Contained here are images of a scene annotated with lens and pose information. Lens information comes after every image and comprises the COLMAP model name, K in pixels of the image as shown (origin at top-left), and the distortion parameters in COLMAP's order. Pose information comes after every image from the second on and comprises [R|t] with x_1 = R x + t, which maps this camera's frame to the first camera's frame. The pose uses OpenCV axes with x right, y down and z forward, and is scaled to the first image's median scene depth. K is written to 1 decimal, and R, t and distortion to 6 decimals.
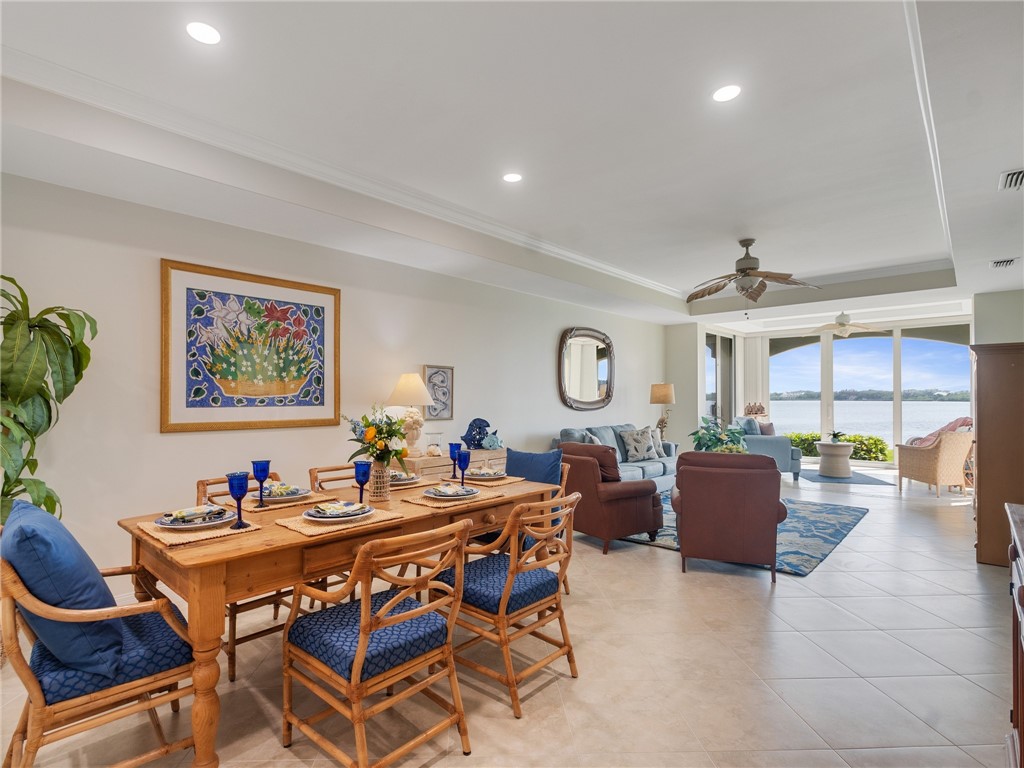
lens RADIAL K [[523.9, 0, 507.7], [0, 523.9, 385.4], [0, 0, 1]] dist [0.023692, -0.000313]
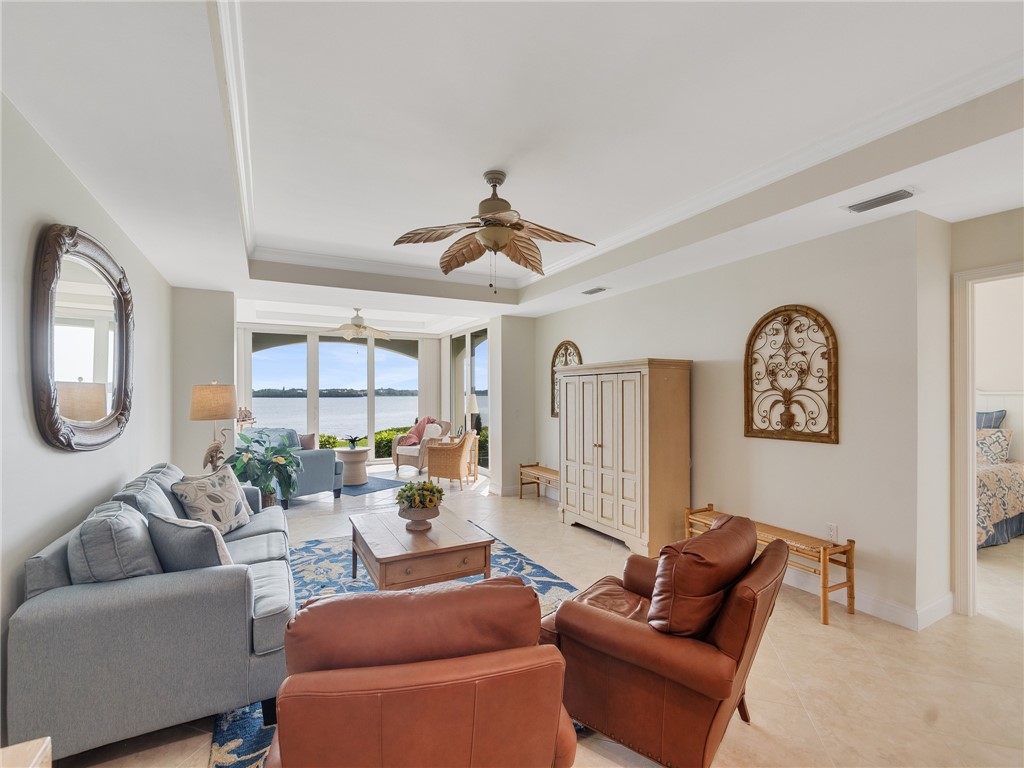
lens RADIAL K [[449.8, 0, 488.1], [0, 449.8, 394.5], [0, 0, 1]] dist [-0.002588, 0.000930]
pose [[0.386726, 0.001479, 0.922193, -0.040813], [-0.024915, 0.999650, 0.008845, -0.003523], [-0.921858, -0.026397, 0.386628, 0.484857]]
